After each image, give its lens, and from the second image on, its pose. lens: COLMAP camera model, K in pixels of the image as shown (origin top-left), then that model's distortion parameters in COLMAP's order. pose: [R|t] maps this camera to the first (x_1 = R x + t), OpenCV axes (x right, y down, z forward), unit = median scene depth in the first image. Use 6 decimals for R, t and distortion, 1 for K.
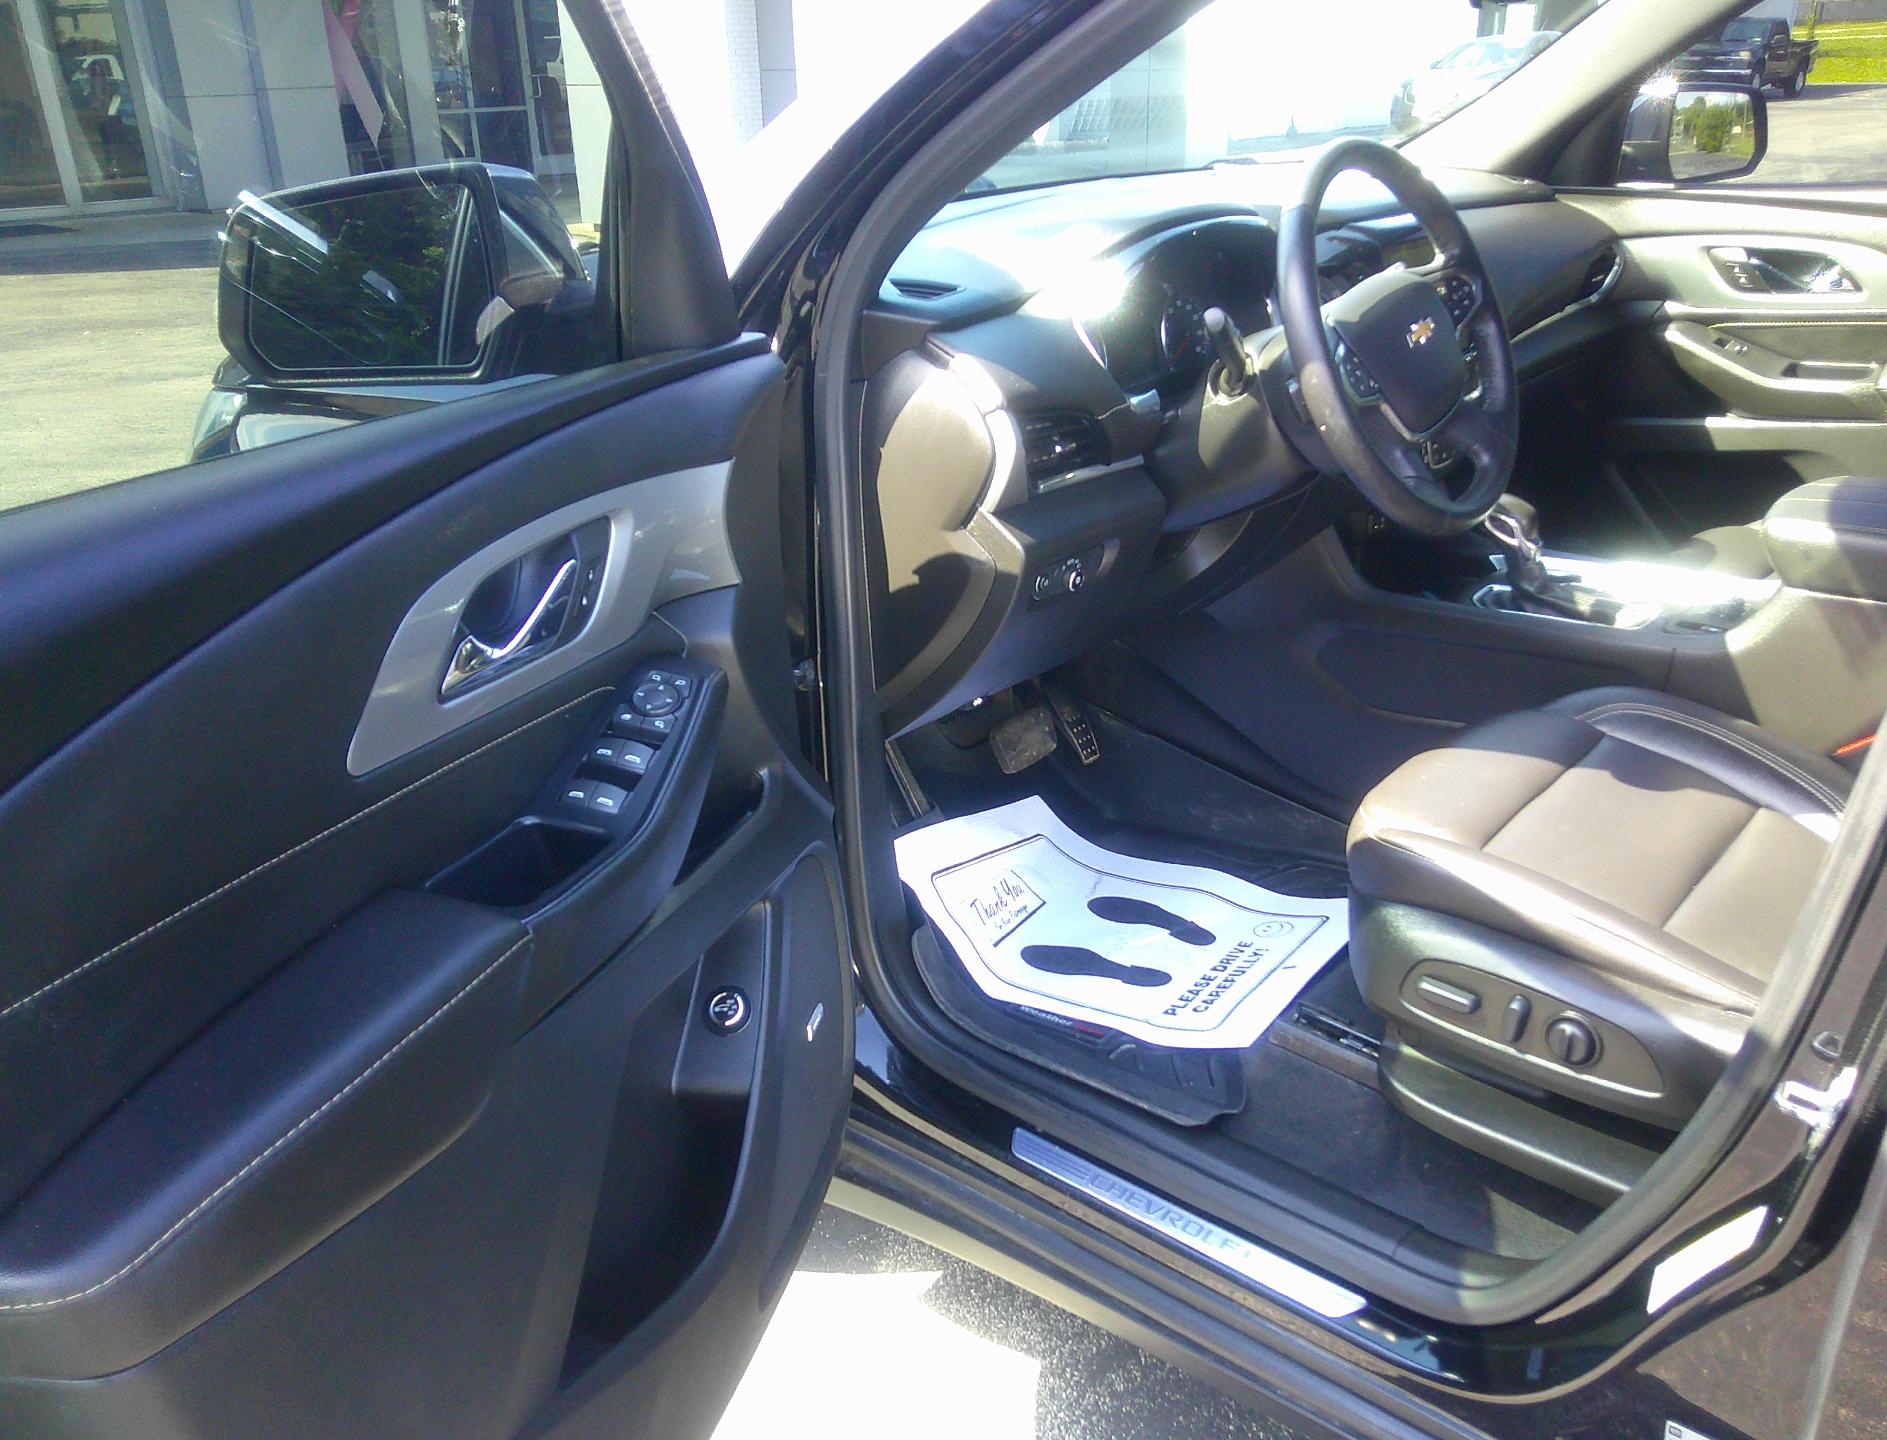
lens RADIAL K [[1650.9, 0, 943.5], [0, 1650.9, 720.0], [0, 0, 1]] dist [0.098701, -0.324221]
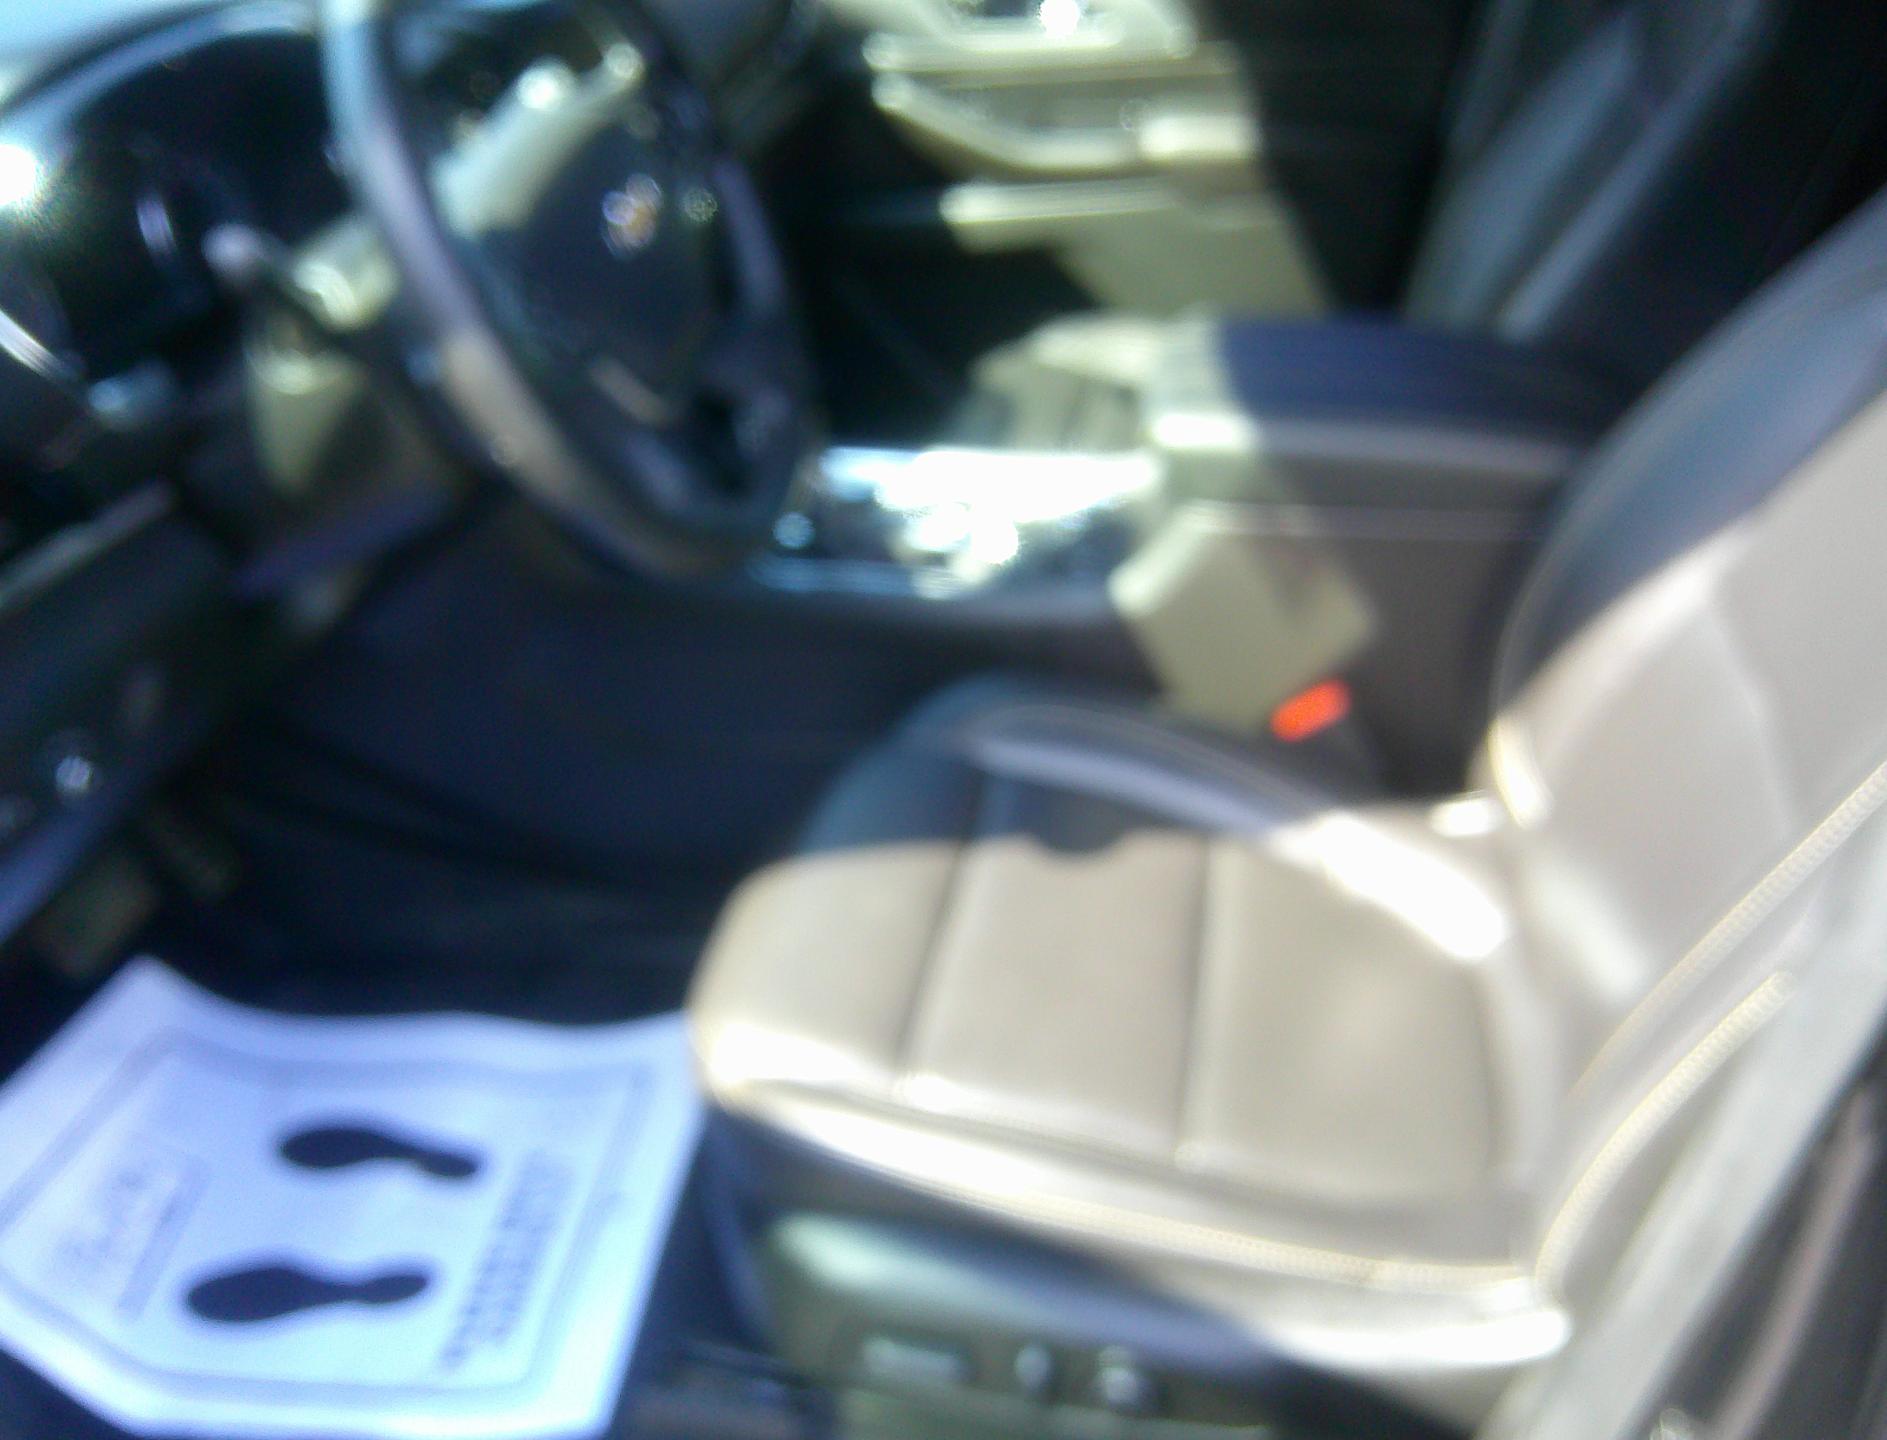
lens RADIAL K [[1650.9, 0, 943.5], [0, 1650.9, 720.0], [0, 0, 1]] dist [0.098701, -0.324221]
pose [[0.866637, -0.248928, 0.432406, 0.087651], [0.172101, 0.962604, 0.209225, -0.154622], [-0.468317, -0.106905, 0.877069, 0.406748]]
